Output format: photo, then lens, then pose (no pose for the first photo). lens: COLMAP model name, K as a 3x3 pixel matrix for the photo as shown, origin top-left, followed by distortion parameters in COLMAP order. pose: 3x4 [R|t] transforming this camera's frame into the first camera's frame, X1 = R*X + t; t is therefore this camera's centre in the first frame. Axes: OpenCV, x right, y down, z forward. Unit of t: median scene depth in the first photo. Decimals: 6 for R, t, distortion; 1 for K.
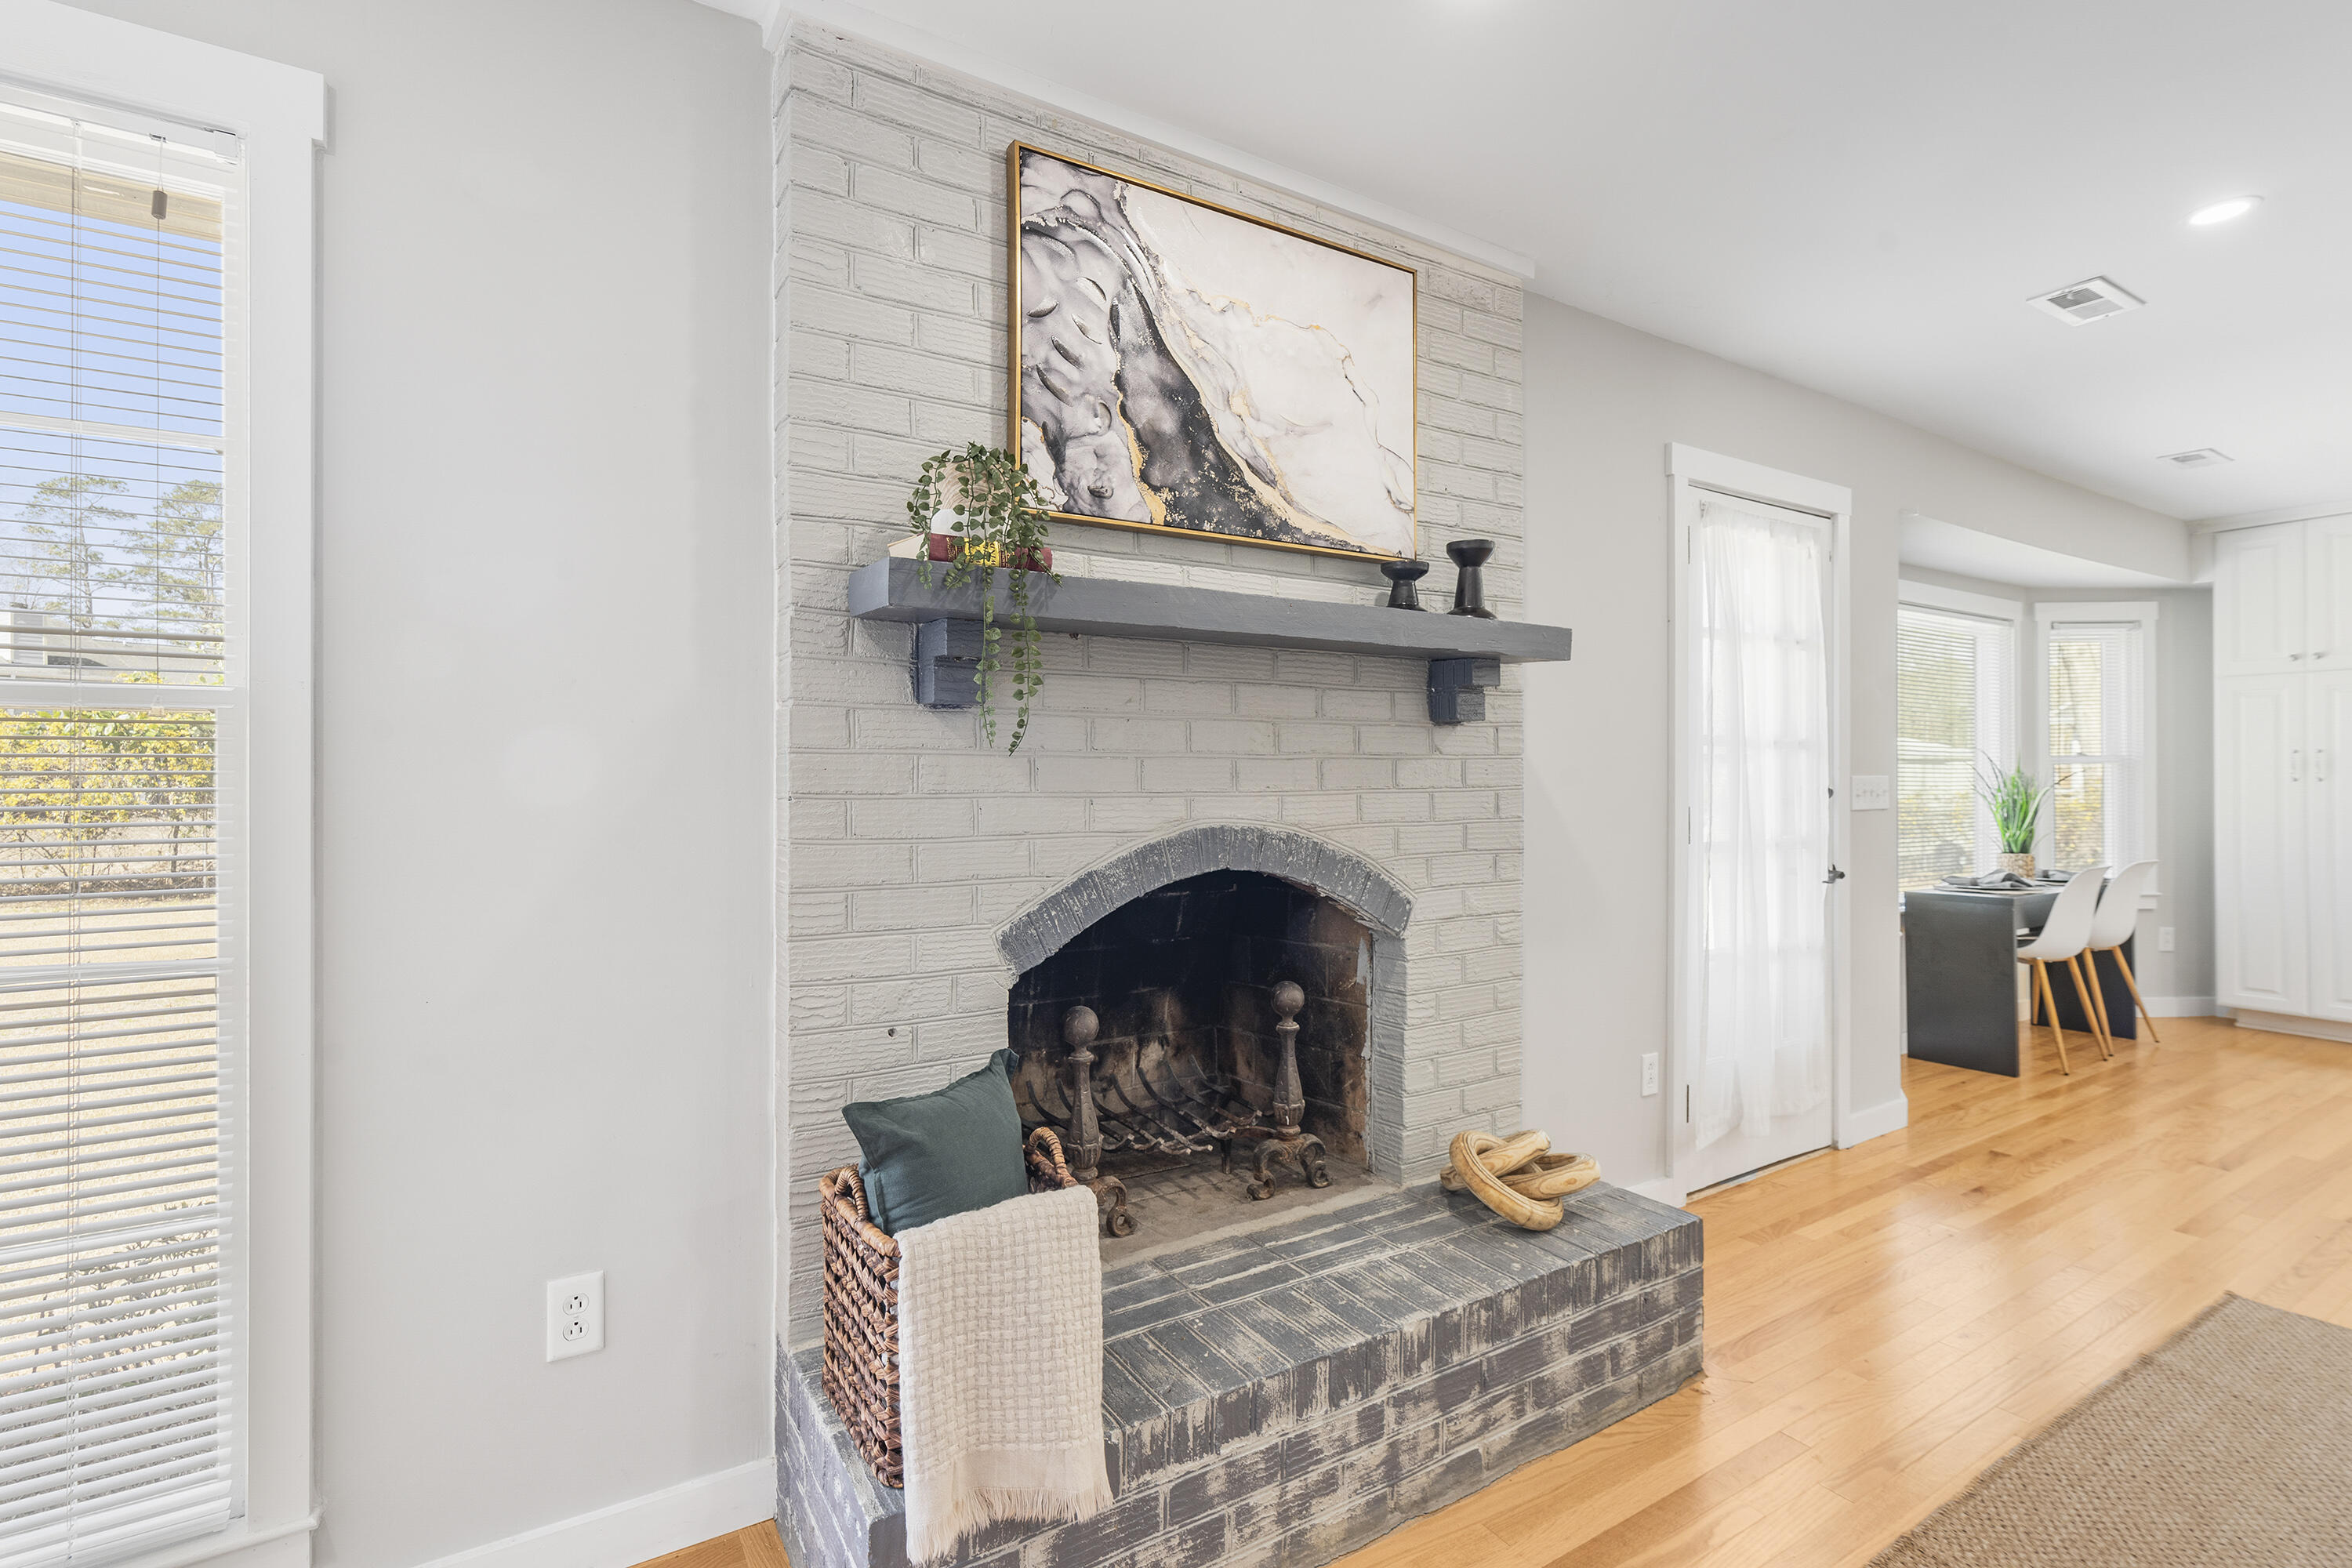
lens RADIAL K [[1069.0, 0, 1147.8], [0, 1069.0, 768.8], [0, 0, 1]] dist [-0.009626, 0.008379]
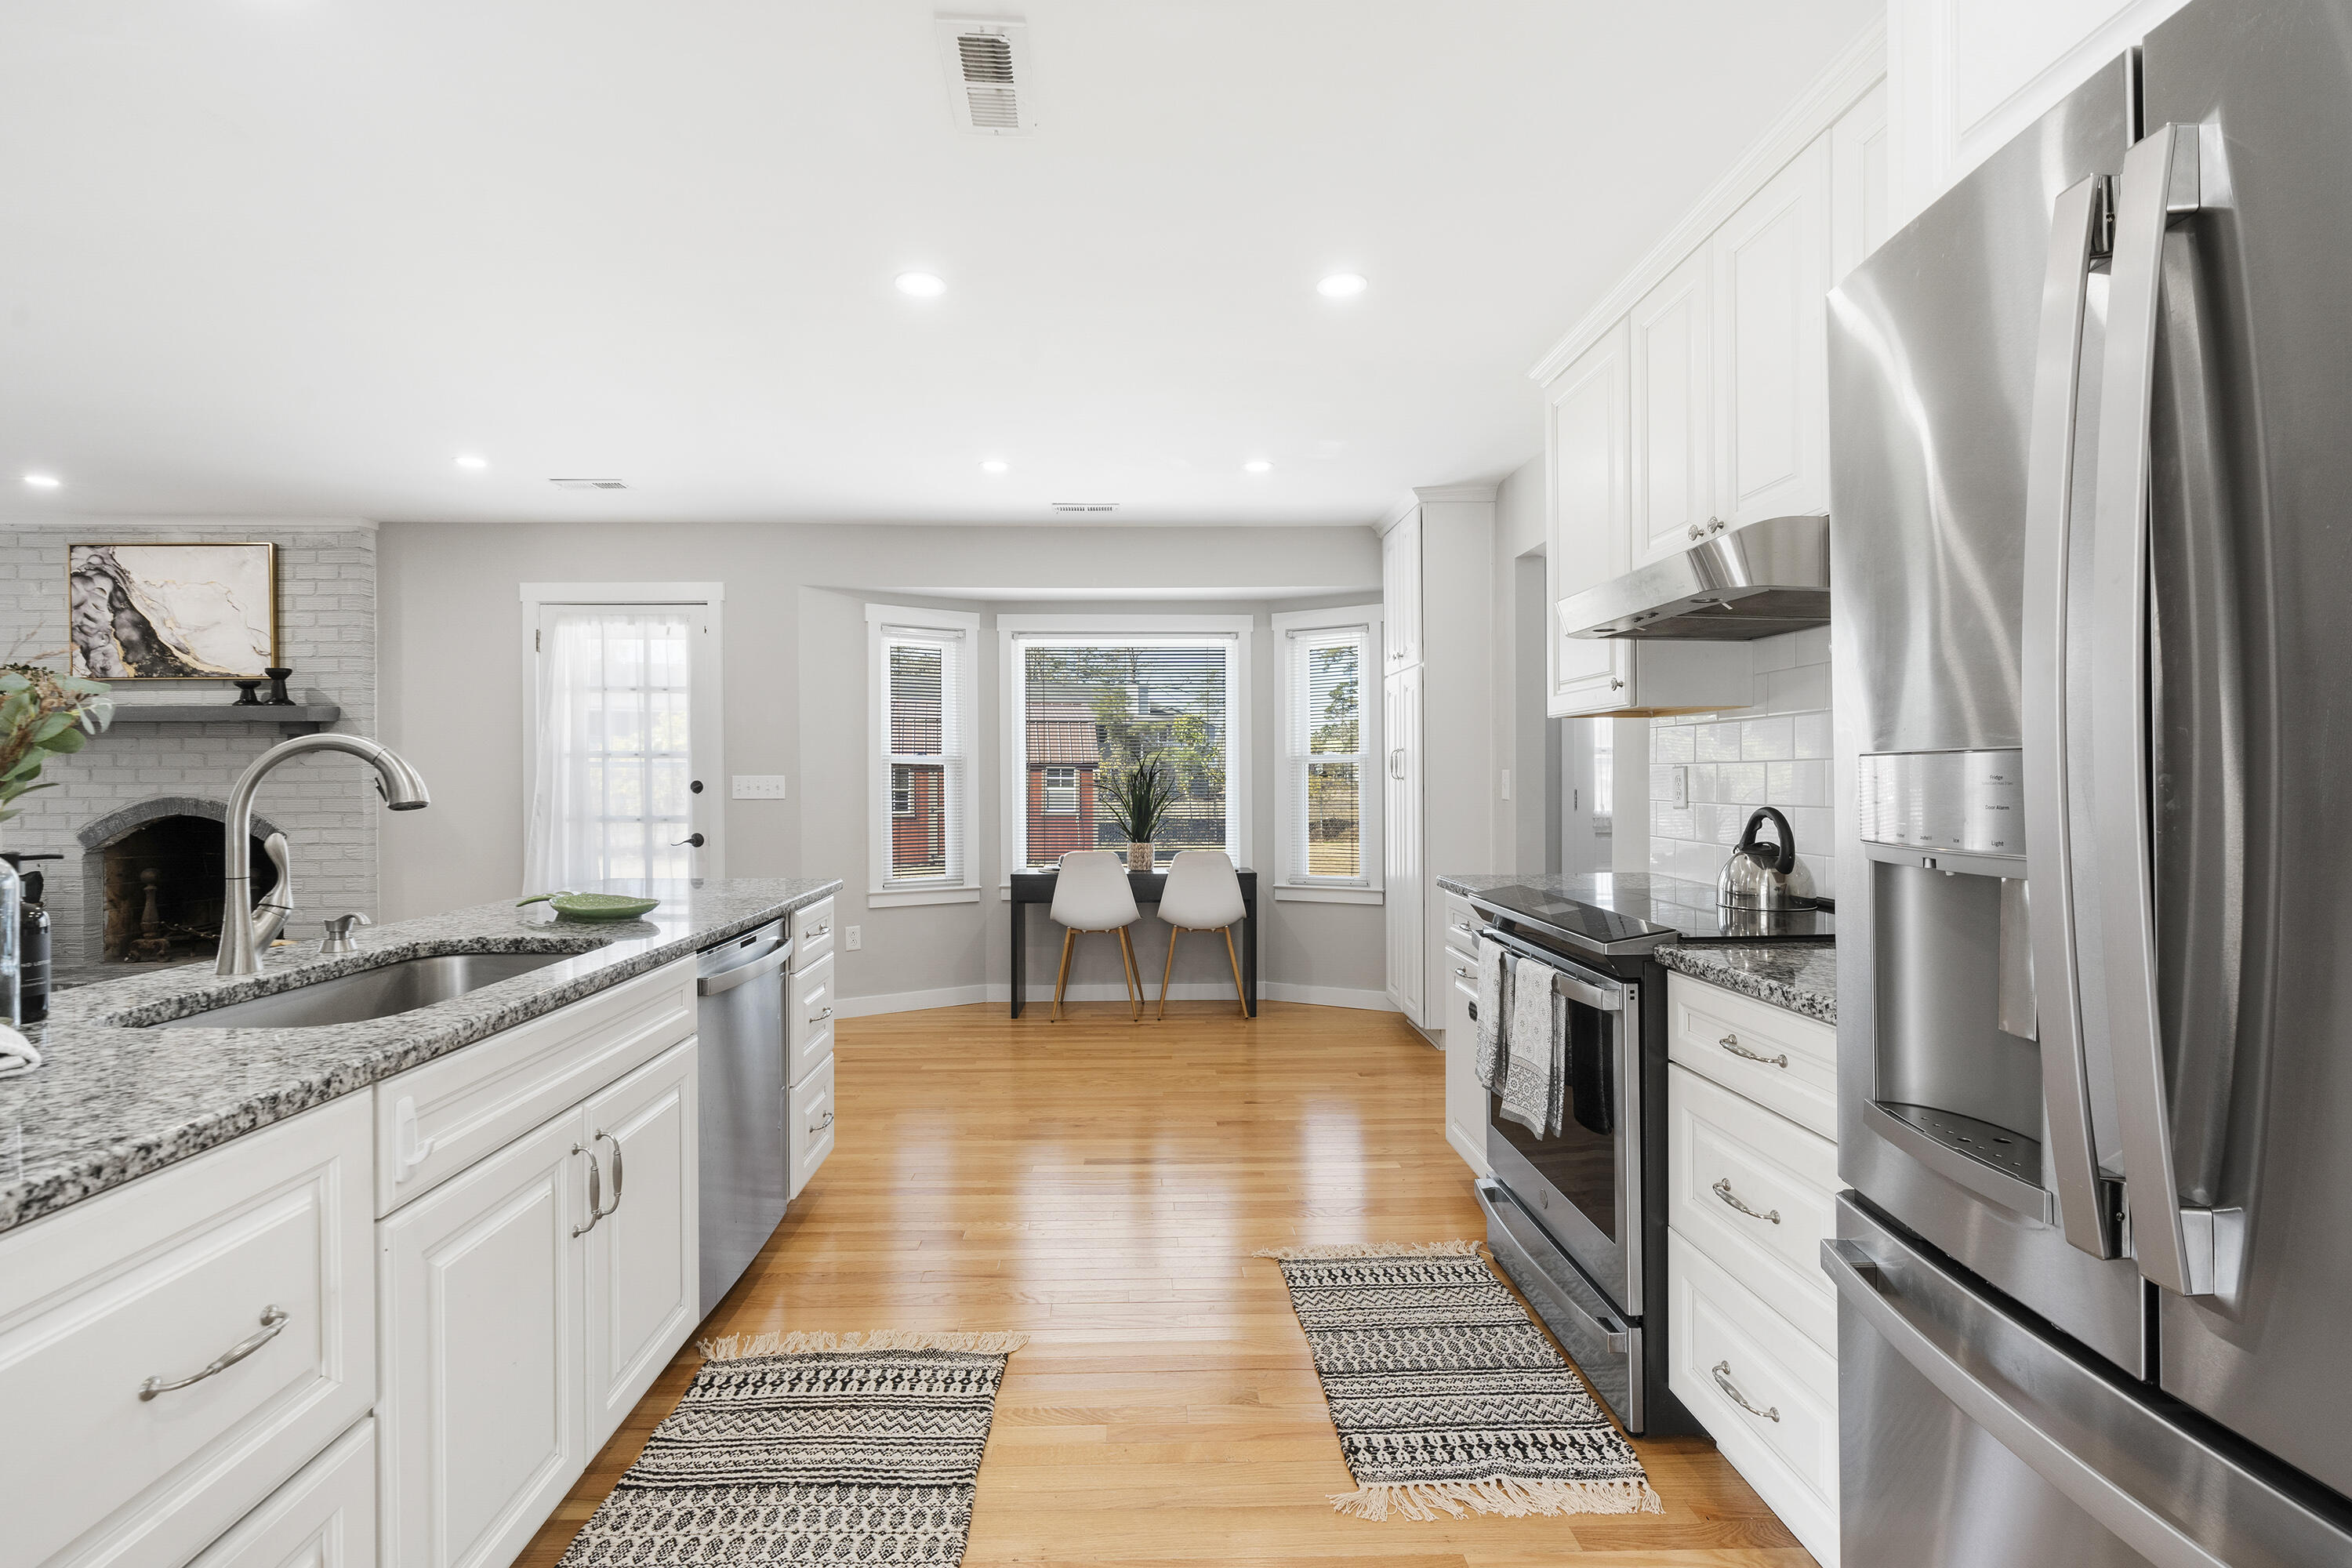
lens RADIAL K [[1069.0, 0, 1147.8], [0, 1069.0, 768.8], [0, 0, 1]] dist [-0.009626, 0.008379]
pose [[0.863772, -0.003543, -0.503870, 3.305125], [0.003975, 0.999992, -0.000216, -0.000757], [0.503866, -0.001816, 0.863780, 0.025468]]
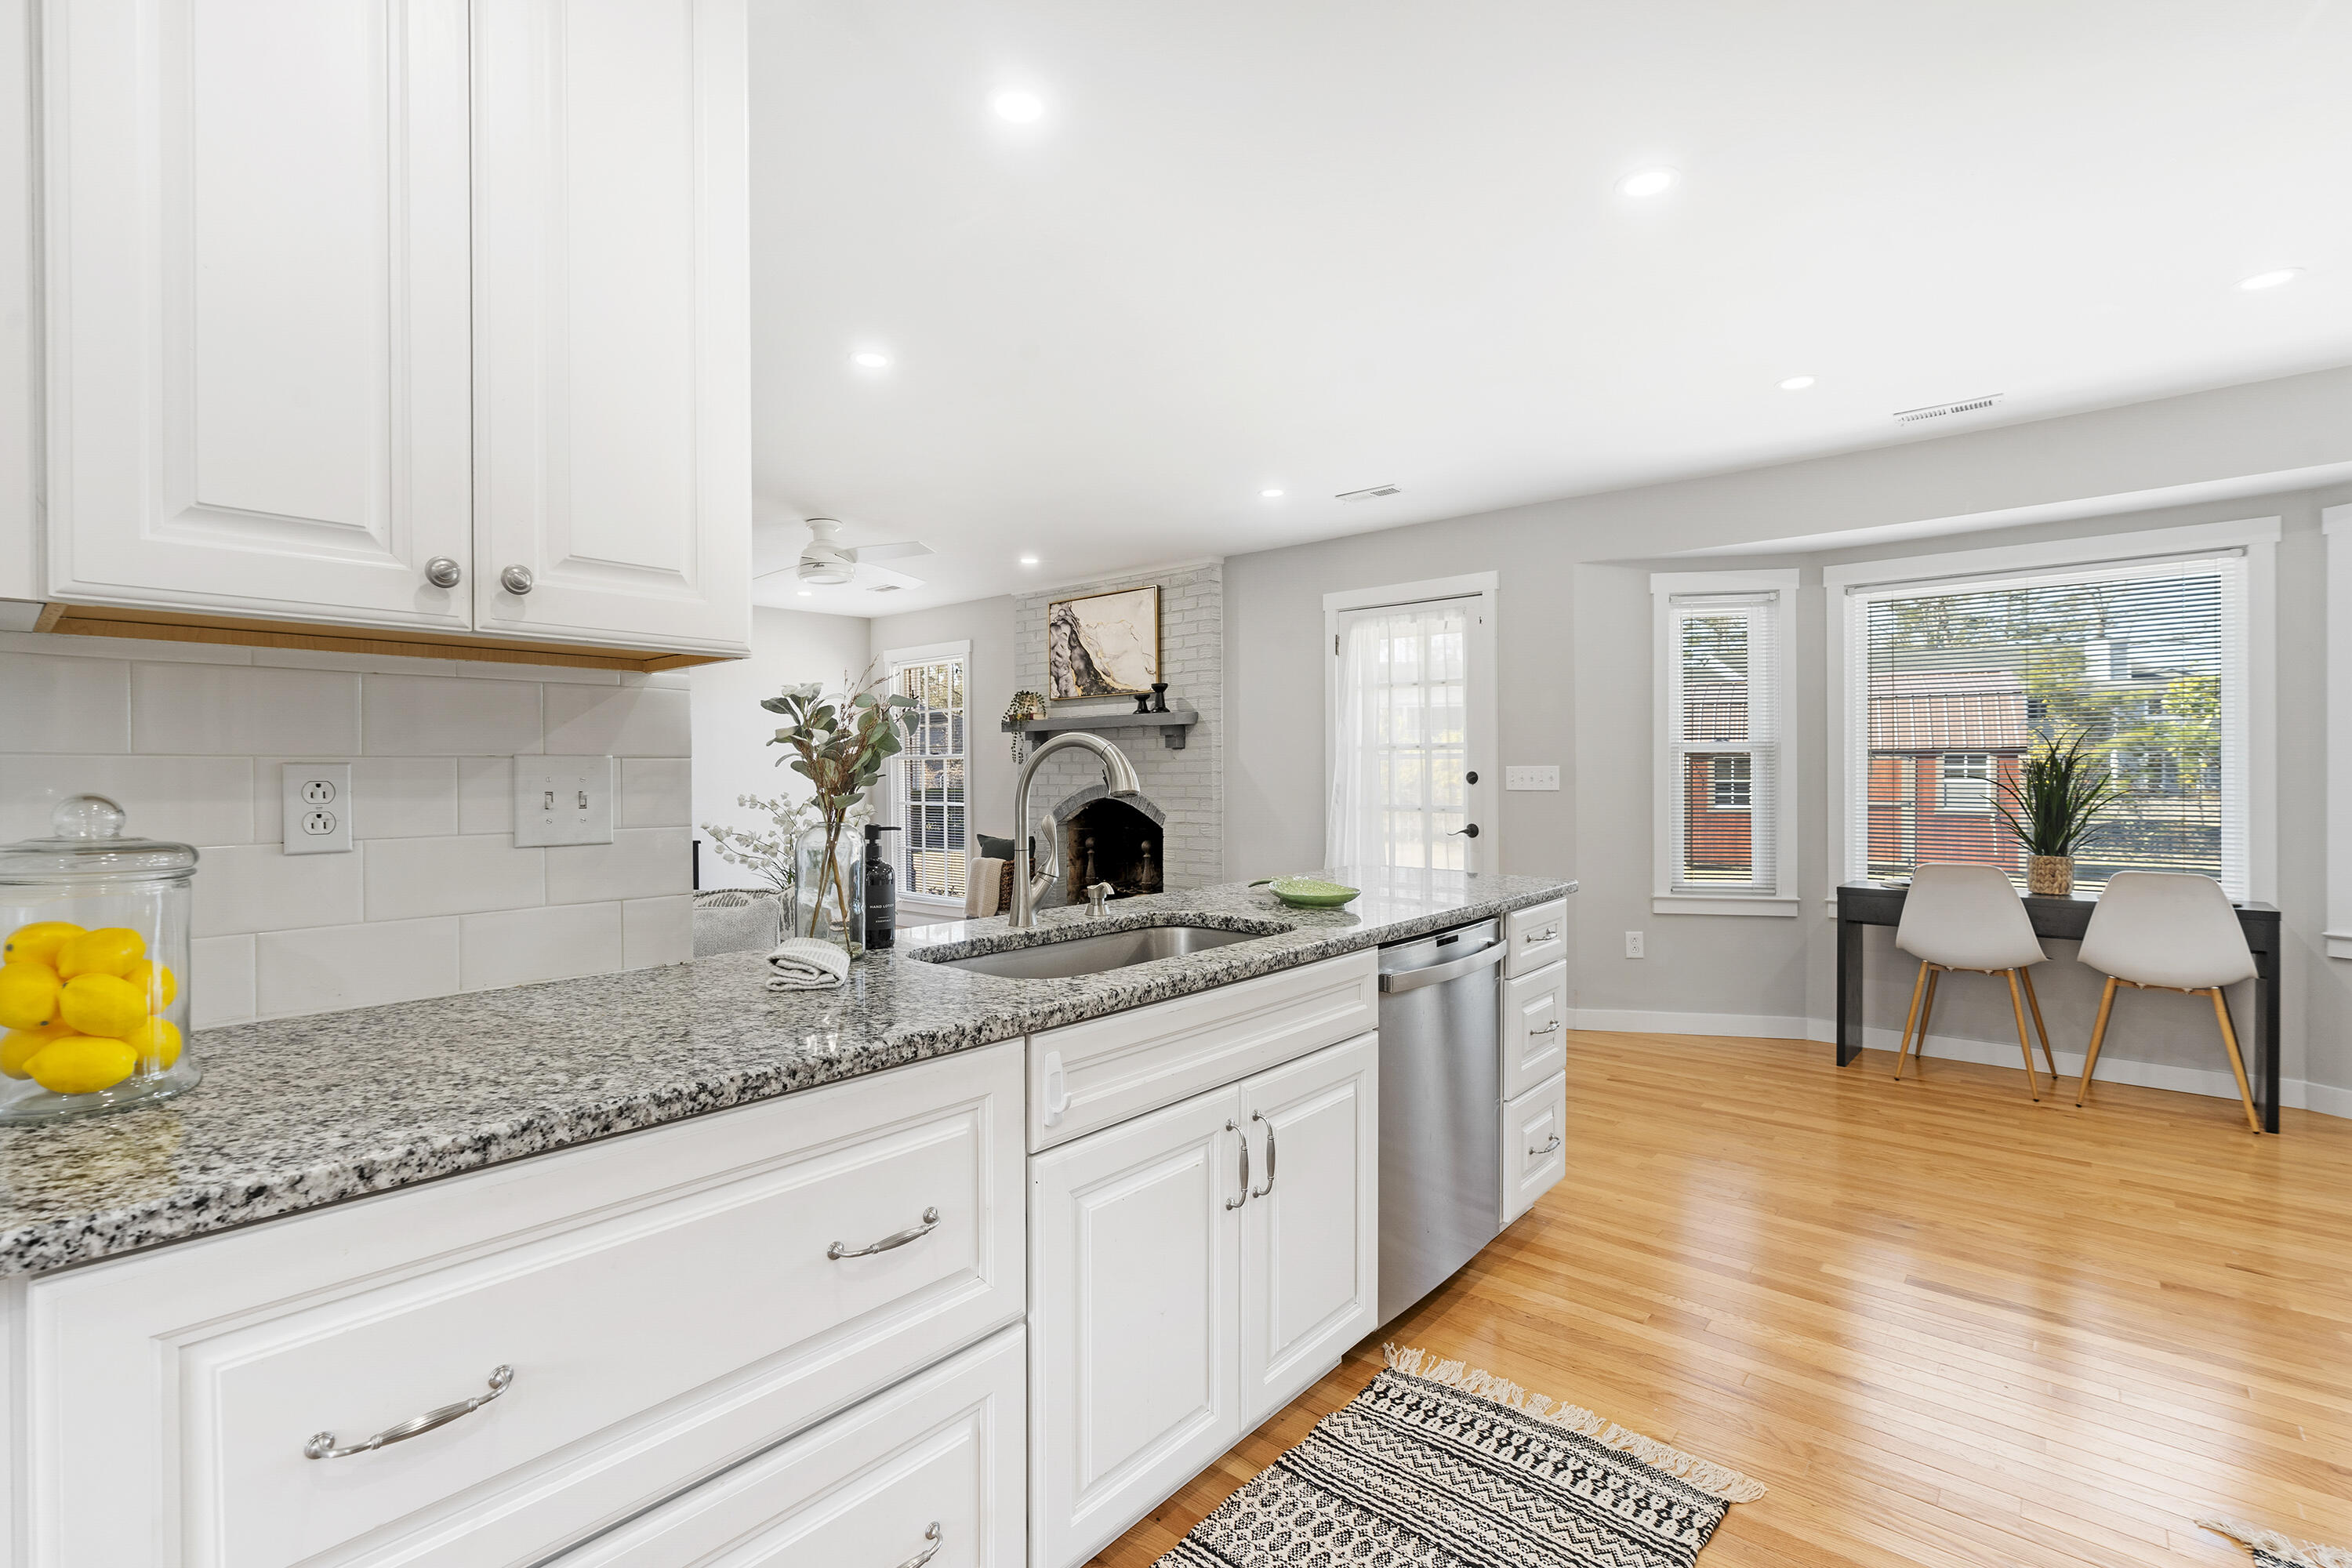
lens RADIAL K [[1069.0, 0, 1147.8], [0, 1069.0, 768.8], [0, 0, 1]] dist [-0.009626, 0.008379]
pose [[0.292981, -0.001502, -0.956117, 3.310297], [0.012423, 0.999920, 0.002236, 0.000928], [0.956037, -0.012533, 0.292977, 0.188593]]
